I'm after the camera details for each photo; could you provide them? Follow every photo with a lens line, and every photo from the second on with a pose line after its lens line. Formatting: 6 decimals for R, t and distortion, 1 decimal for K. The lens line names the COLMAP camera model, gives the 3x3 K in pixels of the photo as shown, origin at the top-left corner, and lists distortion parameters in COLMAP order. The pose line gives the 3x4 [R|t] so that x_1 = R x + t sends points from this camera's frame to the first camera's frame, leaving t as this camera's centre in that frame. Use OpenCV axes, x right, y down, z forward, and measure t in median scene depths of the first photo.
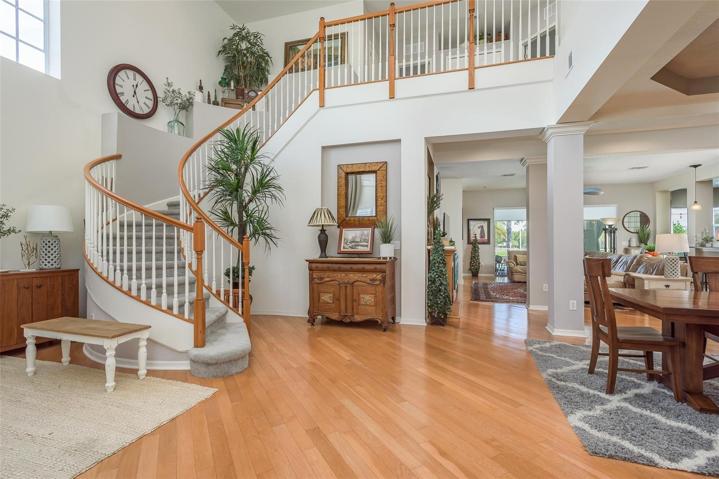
lens RADIAL K [[358.4, 0, 358.4], [0, 358.4, 243.5], [0, 0, 1]] dist [-0.003826, -0.000916]
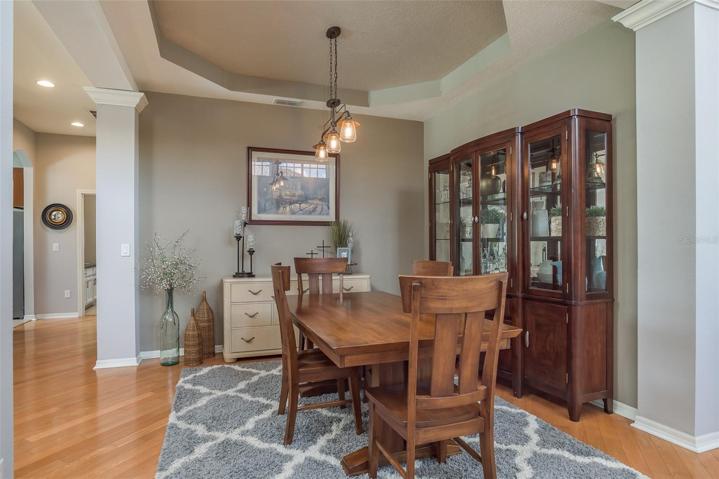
lens RADIAL K [[411.0, 0, 359.5], [0, 411.0, 239.5], [0, 0, 1]] dist [0.038087, -0.042105]
pose [[-0.609833, 0.009220, 0.792476, 0.192728], [0.005705, 0.999957, -0.007244, -0.005689], [-0.792509, 0.000104, -0.609860, 1.007367]]
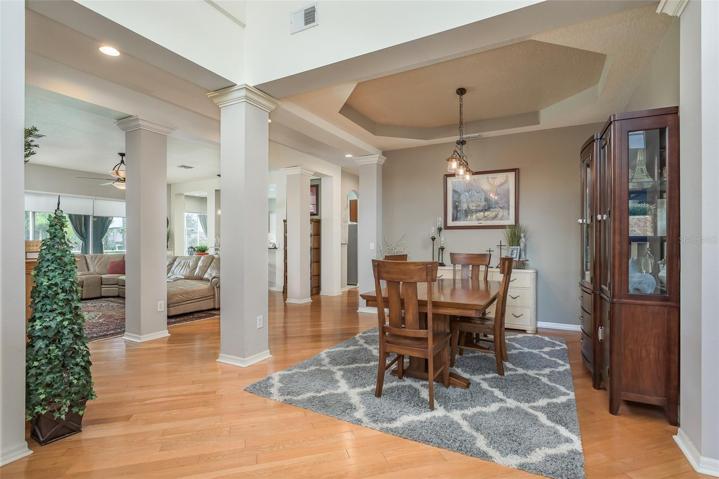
lens RADIAL K [[358.4, 0, 358.4], [0, 358.4, 243.5], [0, 0, 1]] dist [-0.003826, -0.000916]
pose [[0.187772, -0.002262, 0.982210, -0.150949], [0.002023, 0.999996, 0.001916, -0.004934], [-0.982211, 0.001628, 0.187776, 0.642653]]
